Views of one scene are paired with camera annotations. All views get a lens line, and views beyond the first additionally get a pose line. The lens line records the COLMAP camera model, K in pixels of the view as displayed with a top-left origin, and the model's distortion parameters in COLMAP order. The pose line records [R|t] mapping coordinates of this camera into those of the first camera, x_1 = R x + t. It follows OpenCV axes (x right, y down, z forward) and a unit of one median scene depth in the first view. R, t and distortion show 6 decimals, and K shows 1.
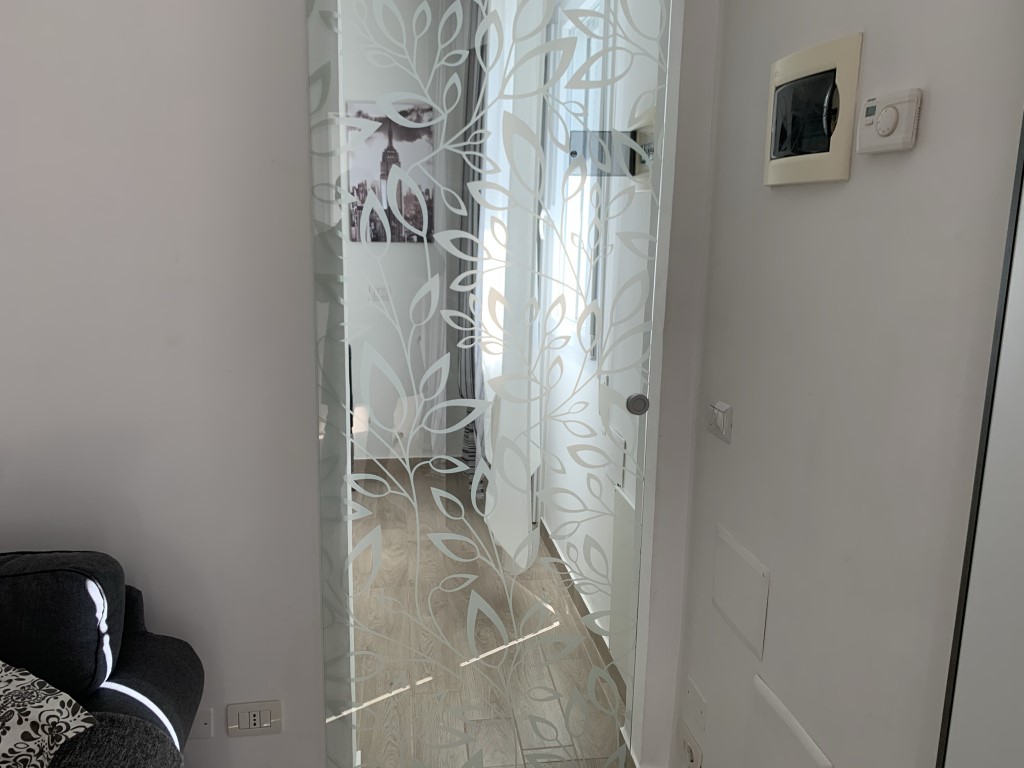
lens RADIAL K [[789.0, 0, 509.6], [0, 789.0, 366.8], [0, 0, 1]] dist [0.014957, -0.002846]
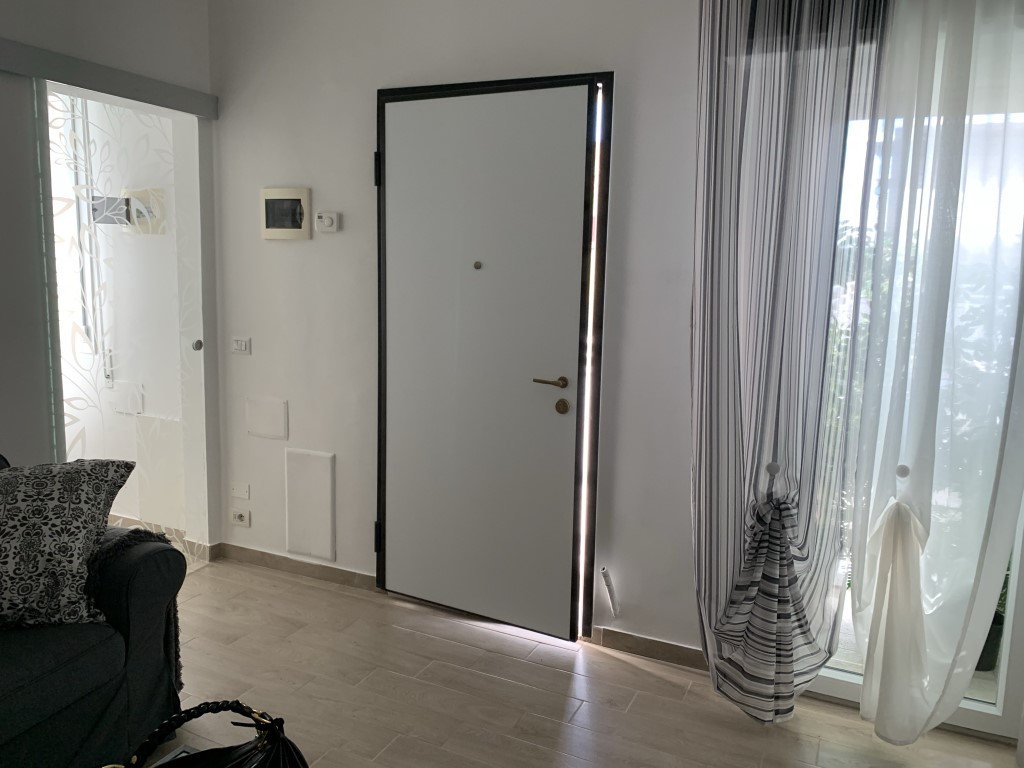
lens RADIAL K [[789.0, 0, 509.6], [0, 789.0, 366.8], [0, 0, 1]] dist [0.014957, -0.002846]
pose [[0.548709, -0.120086, 0.827344, -1.167136], [0.141135, 0.988732, 0.049908, 0.126028], [-0.824014, 0.089382, 0.559474, -0.822130]]
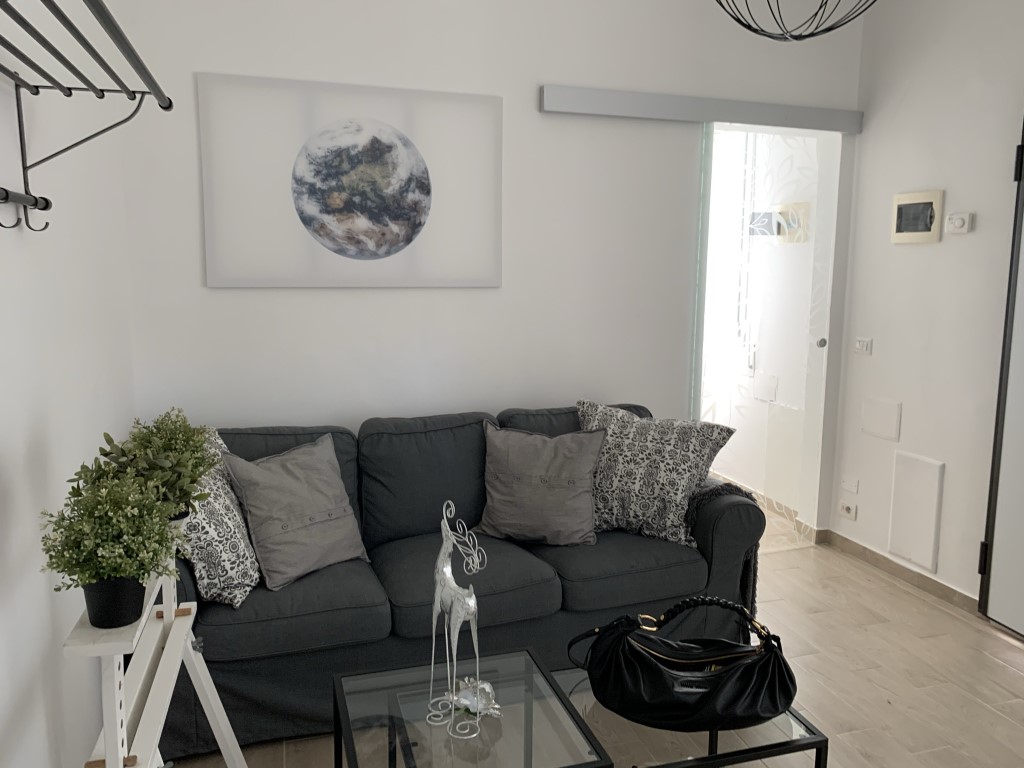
lens RADIAL K [[789.0, 0, 509.6], [0, 789.0, 366.8], [0, 0, 1]] dist [0.014957, -0.002846]
pose [[0.986810, -0.031816, 0.158726, -1.133904], [0.039334, 0.998237, -0.044449, 0.196672], [-0.157032, 0.050106, 0.986322, -1.101493]]
